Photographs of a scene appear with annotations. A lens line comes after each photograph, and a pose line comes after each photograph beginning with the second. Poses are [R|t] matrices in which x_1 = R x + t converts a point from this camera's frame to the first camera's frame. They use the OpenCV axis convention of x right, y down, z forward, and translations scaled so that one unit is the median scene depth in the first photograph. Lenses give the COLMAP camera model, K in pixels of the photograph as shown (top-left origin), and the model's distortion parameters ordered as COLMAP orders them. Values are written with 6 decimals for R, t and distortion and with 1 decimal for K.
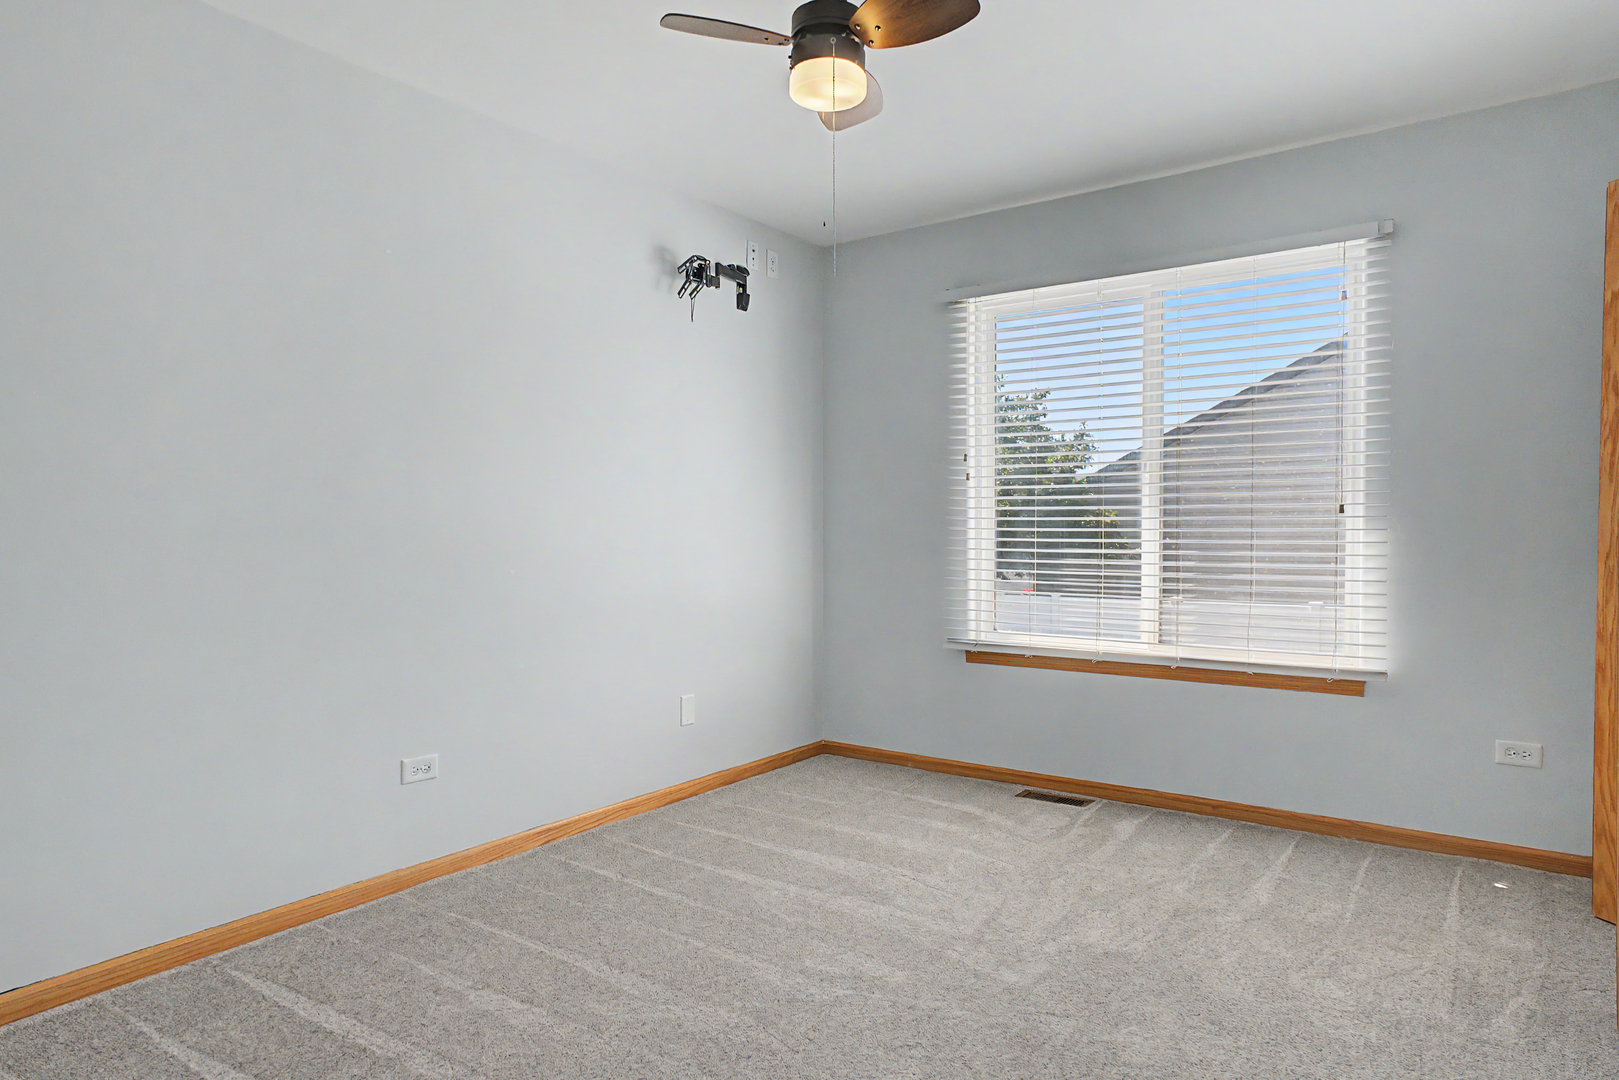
lens RADIAL K [[991.0, 0, 828.8], [0, 991.0, 529.1], [0, 0, 1]] dist [0.003397, 0.004414]
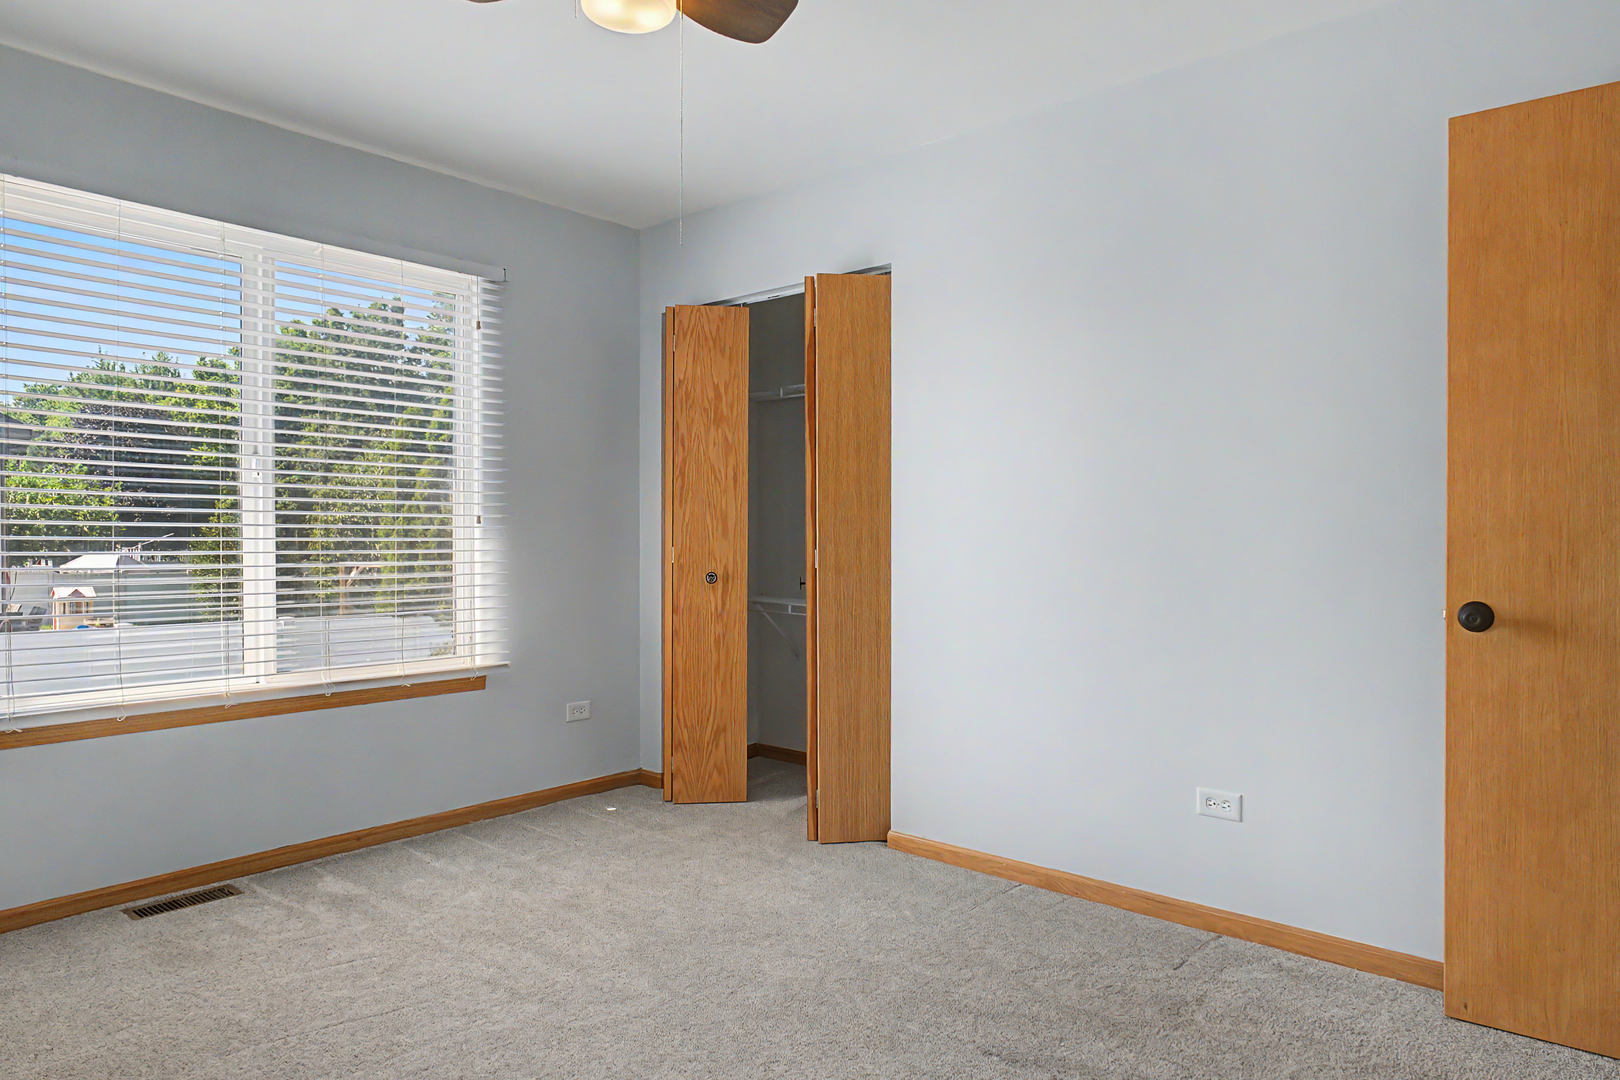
lens RADIAL K [[991.6, 0, 829.3], [0, 991.6, 529.1], [0, 0, 1]] dist [0.003397, 0.004414]
pose [[0.103800, 0.009947, 0.994548, -0.512546], [0.001164, 0.999948, -0.010122, 0.001194], [-0.994598, 0.002209, 0.103783, 0.486846]]
